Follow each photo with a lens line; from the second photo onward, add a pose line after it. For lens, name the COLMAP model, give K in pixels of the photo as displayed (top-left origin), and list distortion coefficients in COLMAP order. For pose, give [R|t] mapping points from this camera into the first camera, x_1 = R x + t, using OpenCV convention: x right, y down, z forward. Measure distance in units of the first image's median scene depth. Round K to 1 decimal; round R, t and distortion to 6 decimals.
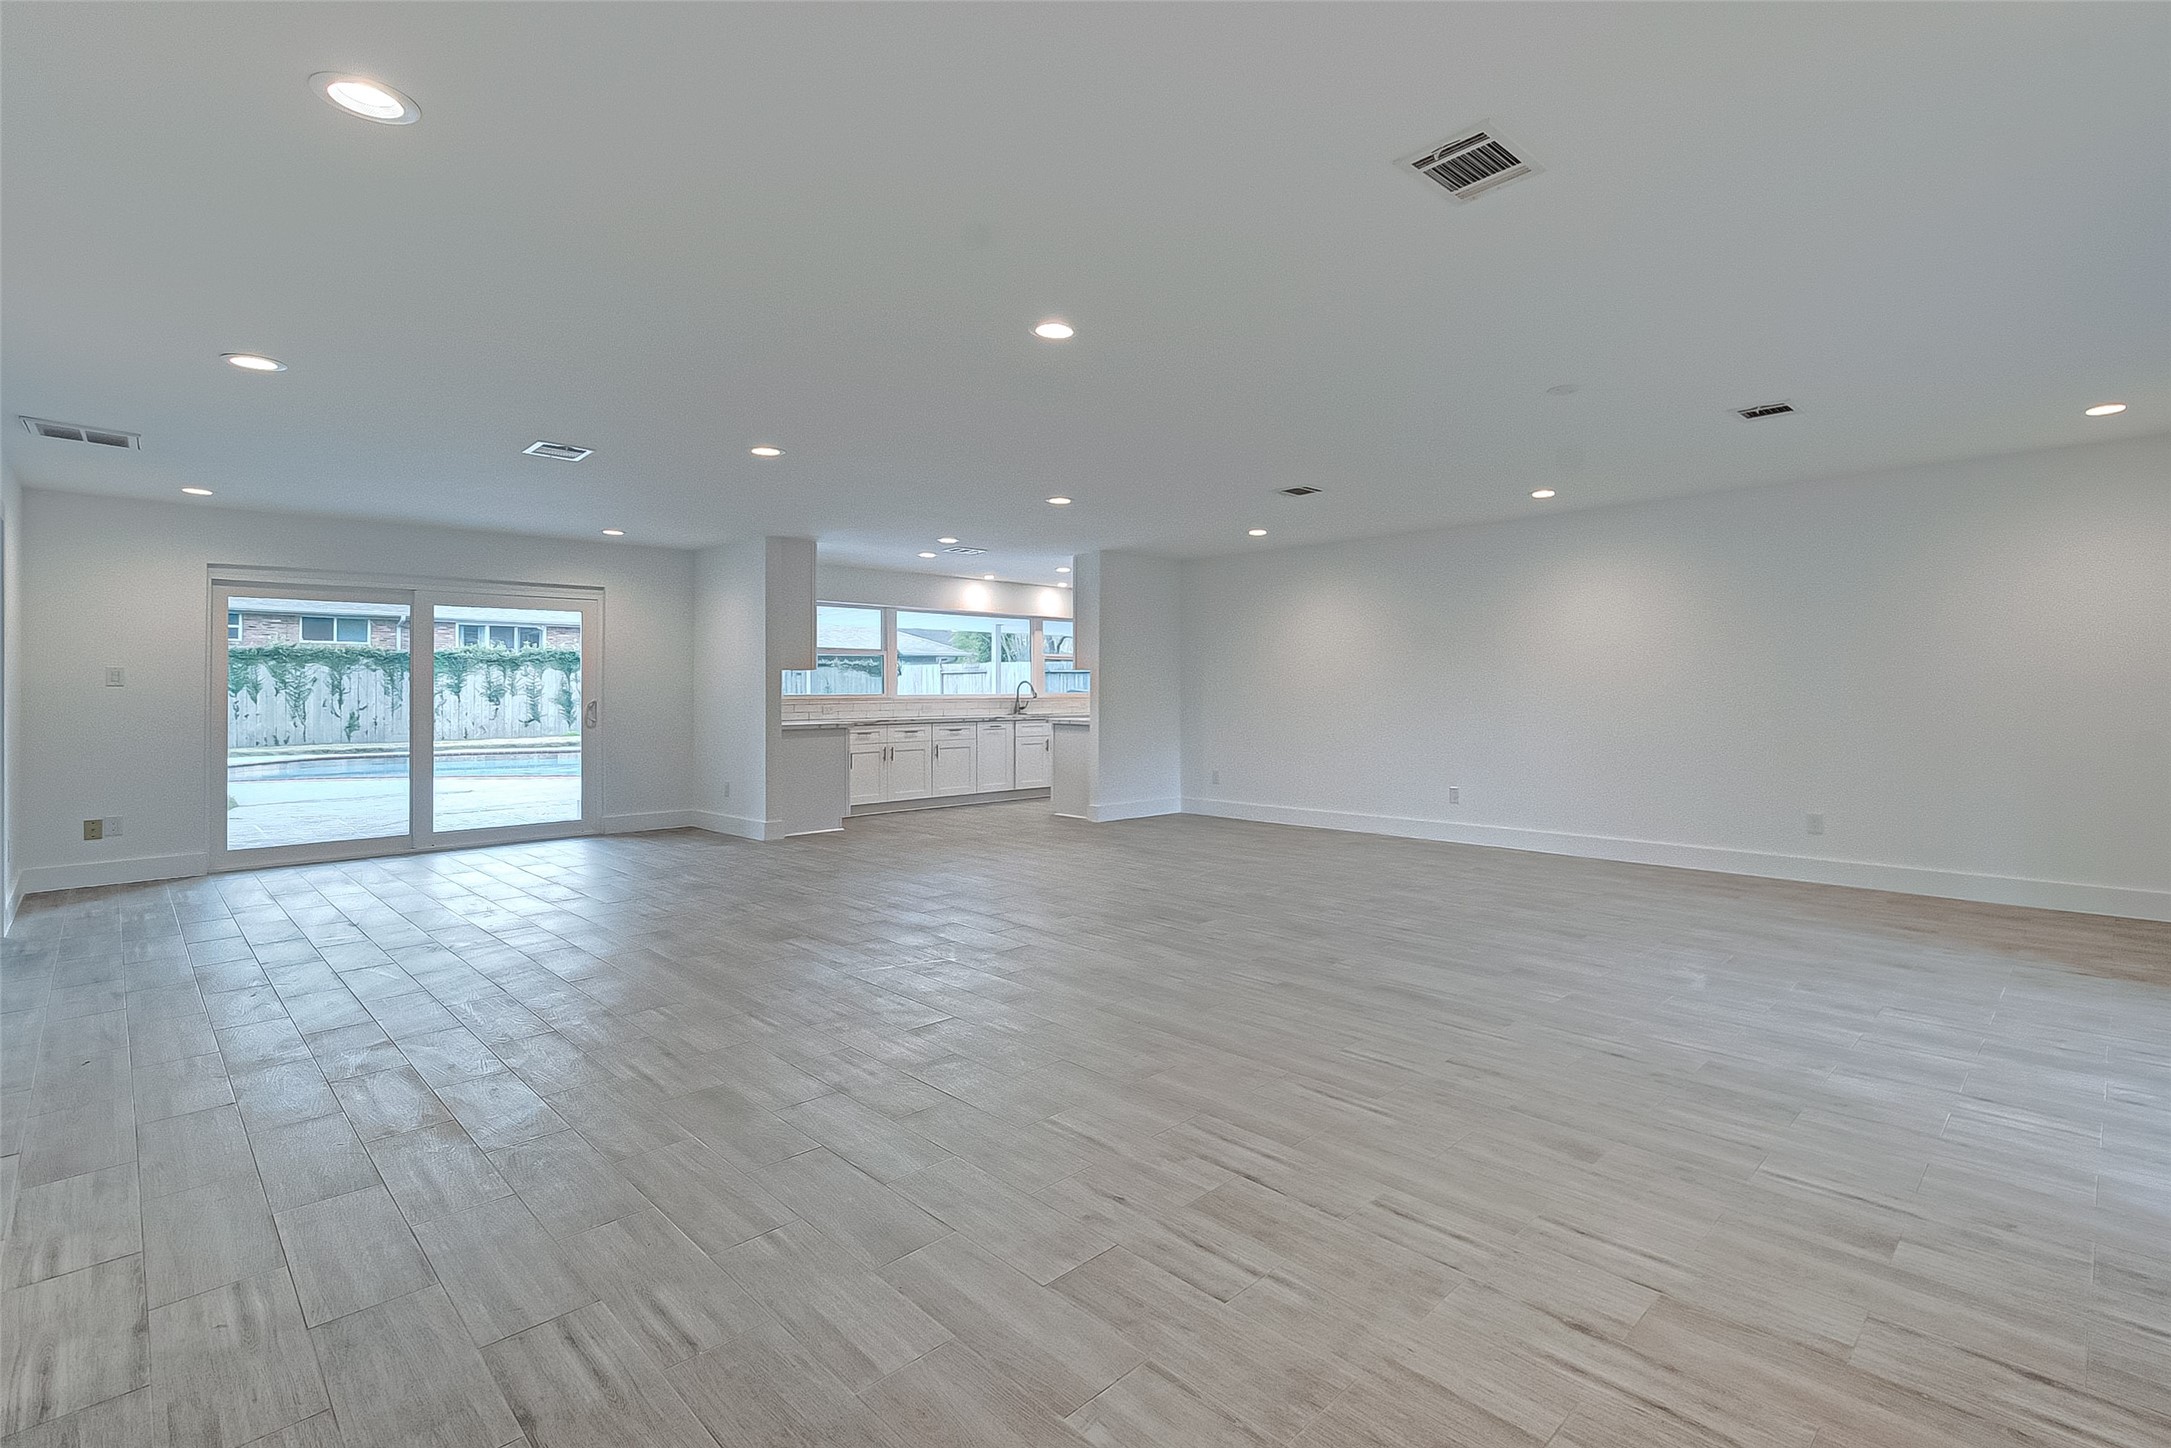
lens RADIAL K [[1014.3, 0, 1126.5], [0, 1014.3, 688.1], [0, 0, 1]] dist [-0.002743, 0.000020]
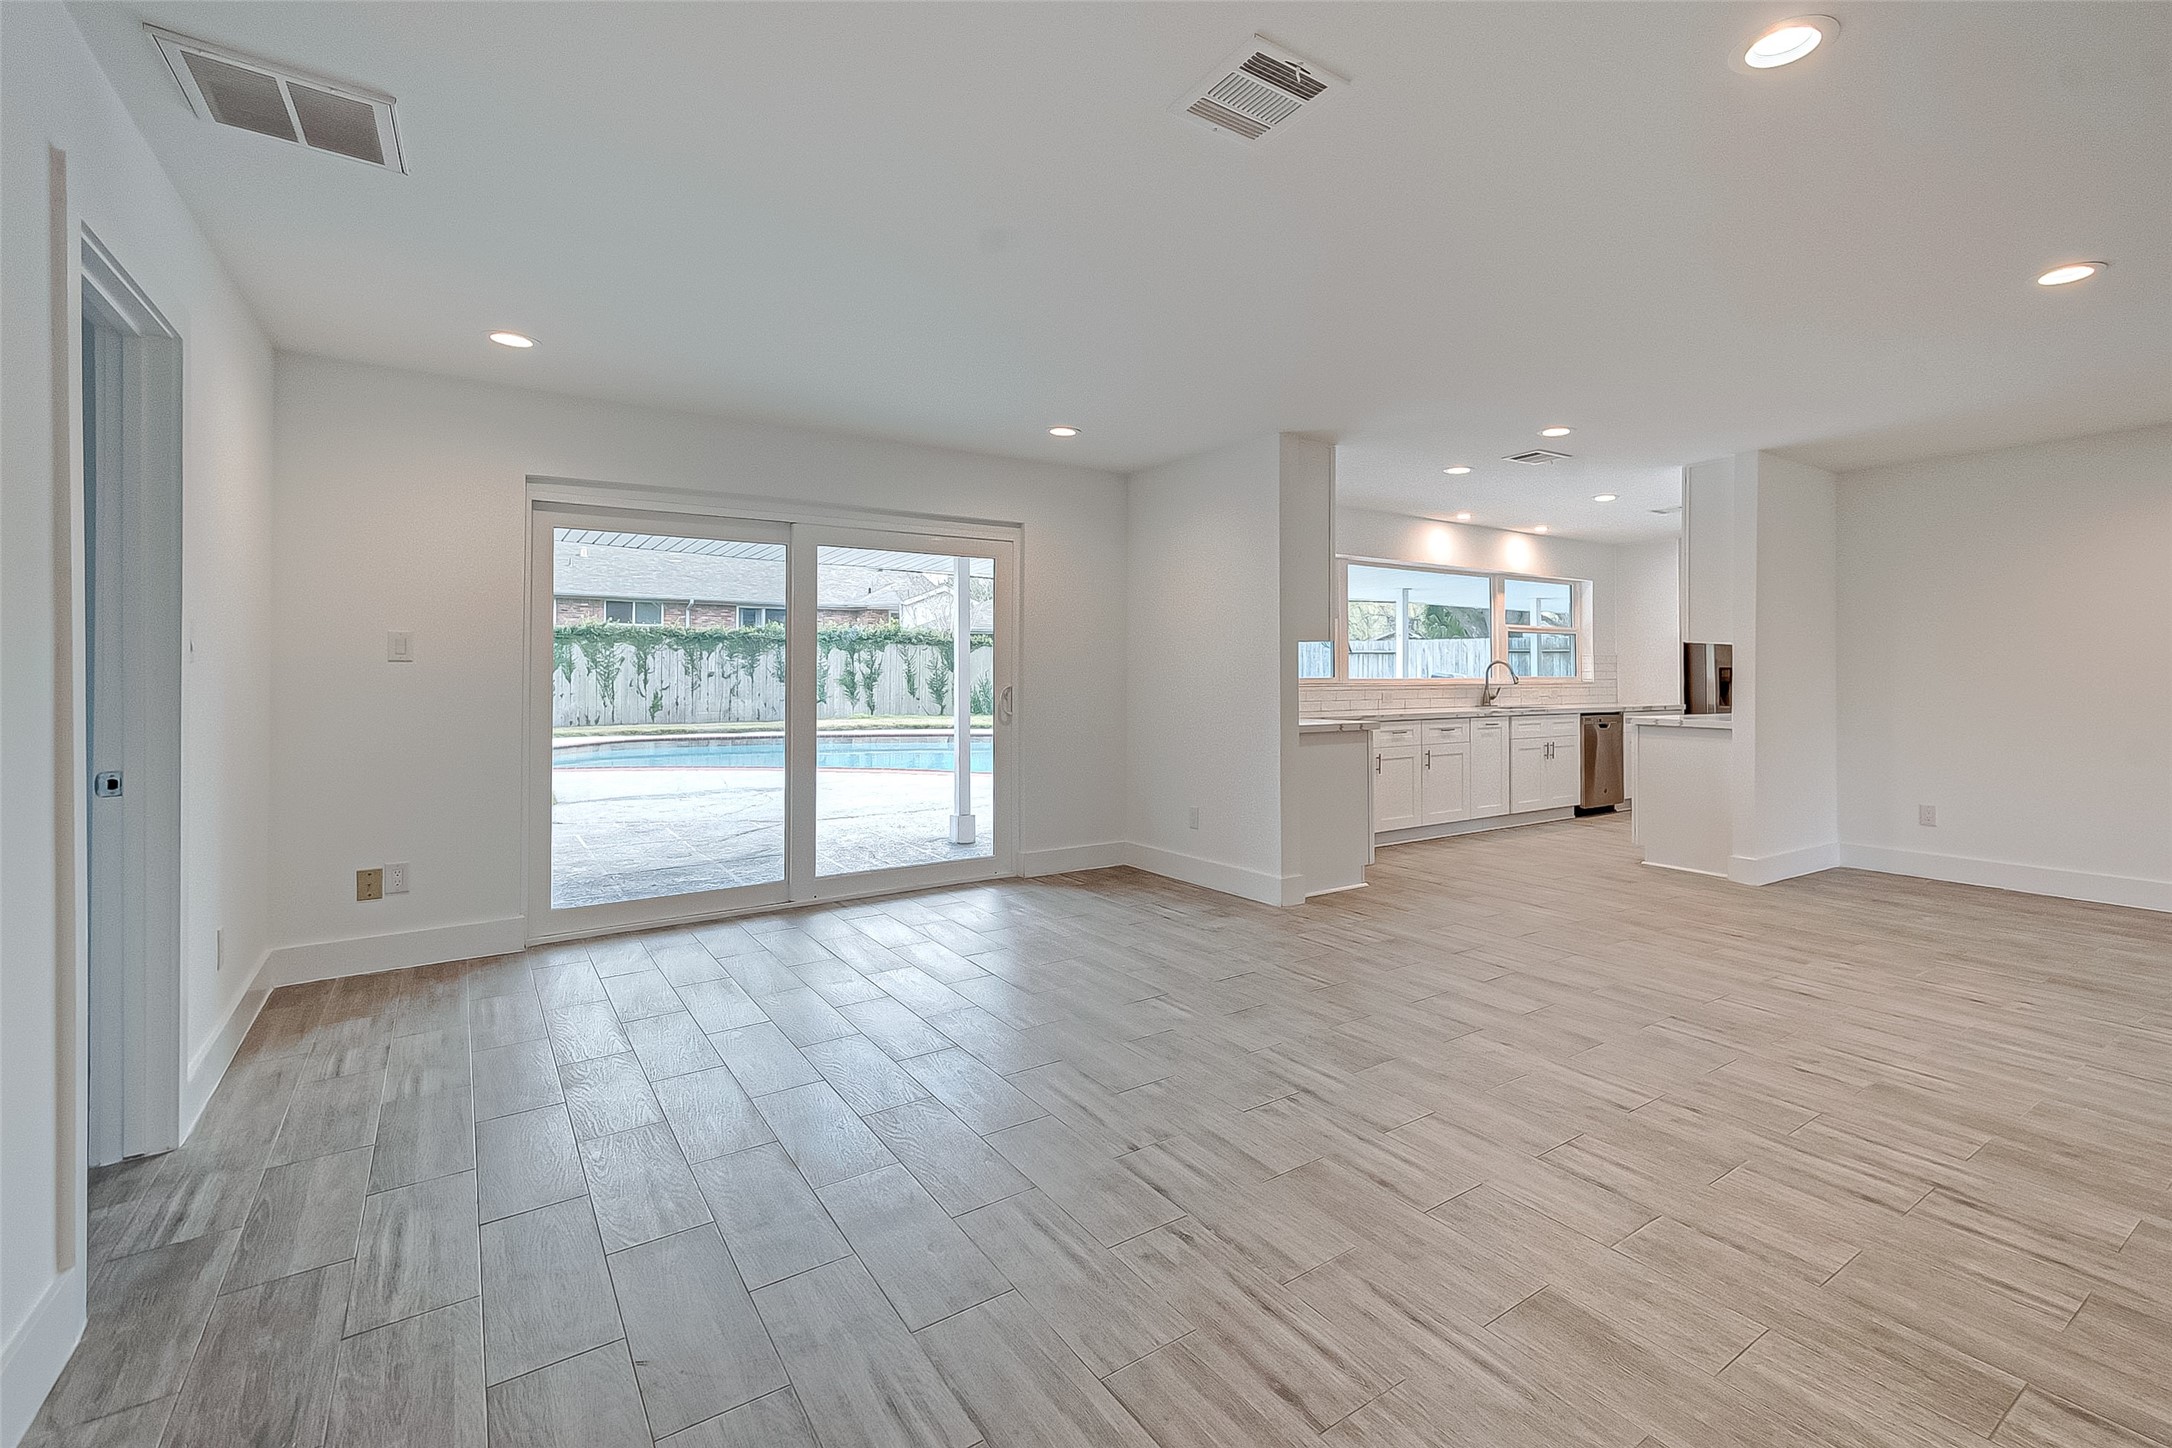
lens RADIAL K [[938.6, 0, 1097.1], [0, 938.6, 673.8], [0, 0, 1]] dist [0.015965, -0.000285]
pose [[0.981124, 0.004571, -0.193325, -0.239162], [-0.003937, 0.999986, 0.003660, 0.000959], [0.193339, -0.002830, 0.981128, 0.263888]]
